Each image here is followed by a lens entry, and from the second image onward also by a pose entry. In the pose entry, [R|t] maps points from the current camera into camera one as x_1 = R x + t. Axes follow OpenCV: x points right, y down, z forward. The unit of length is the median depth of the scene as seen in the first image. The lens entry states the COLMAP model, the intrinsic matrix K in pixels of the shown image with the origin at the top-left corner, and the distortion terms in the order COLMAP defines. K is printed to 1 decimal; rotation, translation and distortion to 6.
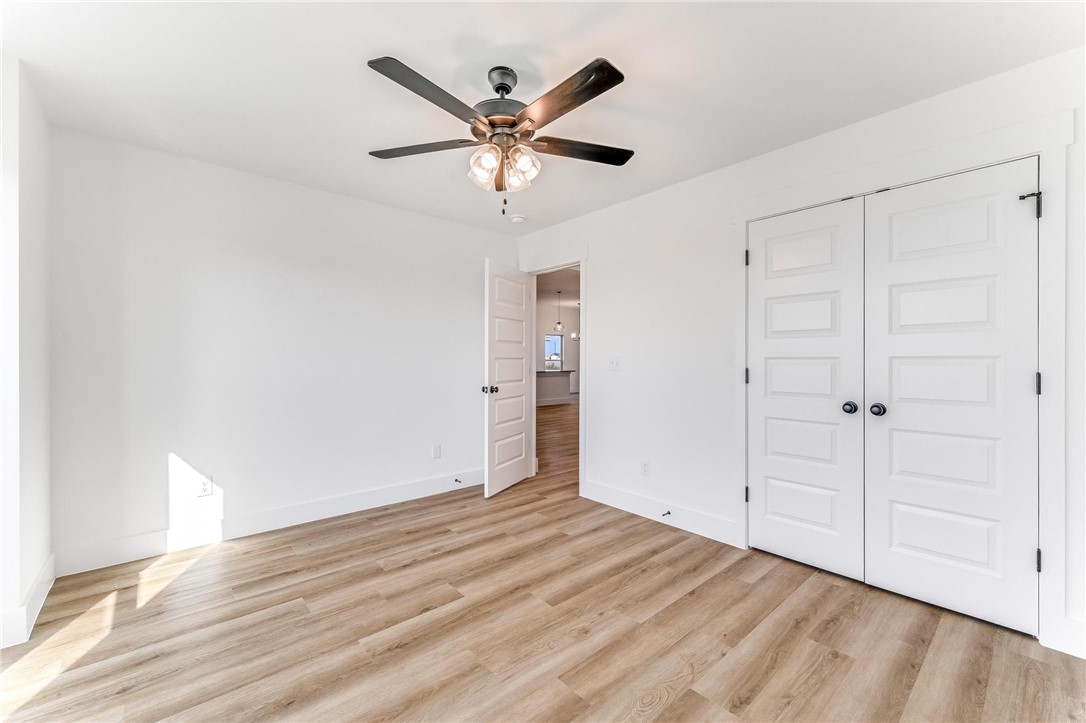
lens RADIAL K [[441.7, 0, 543.0], [0, 441.7, 361.5], [0, 0, 1]] dist [-0.000919, -0.000144]
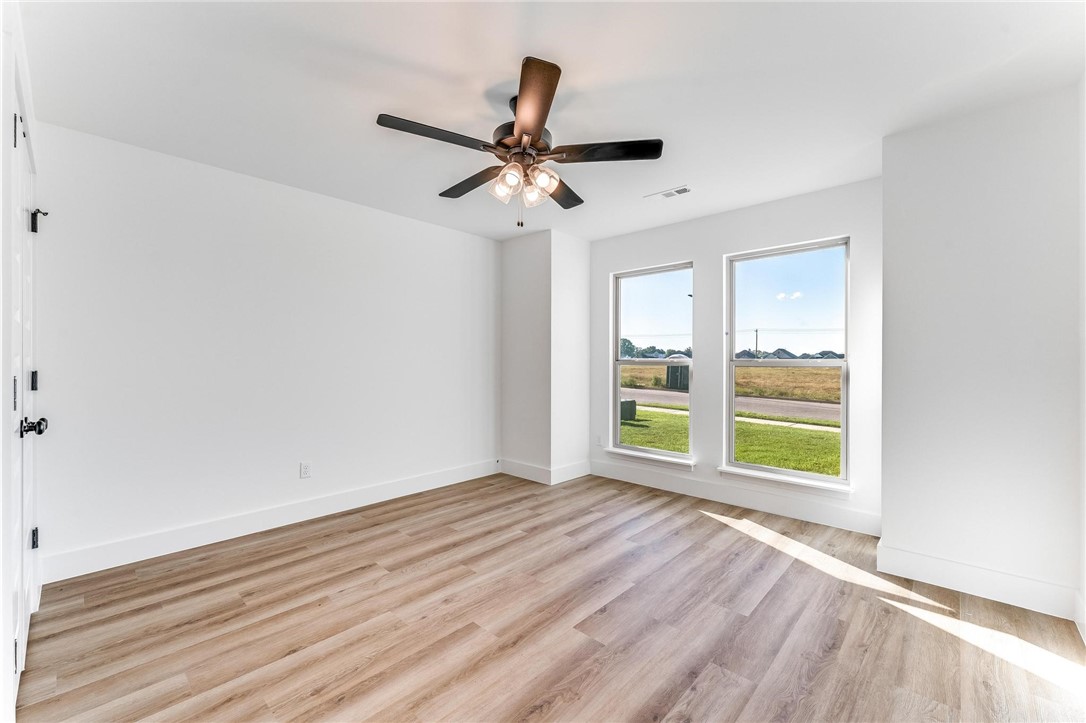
lens RADIAL K [[441.7, 0, 543.0], [0, 441.7, 361.5], [0, 0, 1]] dist [-0.000919, -0.000144]
pose [[-0.995054, -0.000226, -0.099336, -0.031759], [-0.000477, 0.999997, 0.002500, 0.002845], [0.099335, 0.002535, -0.995051, 1.895069]]
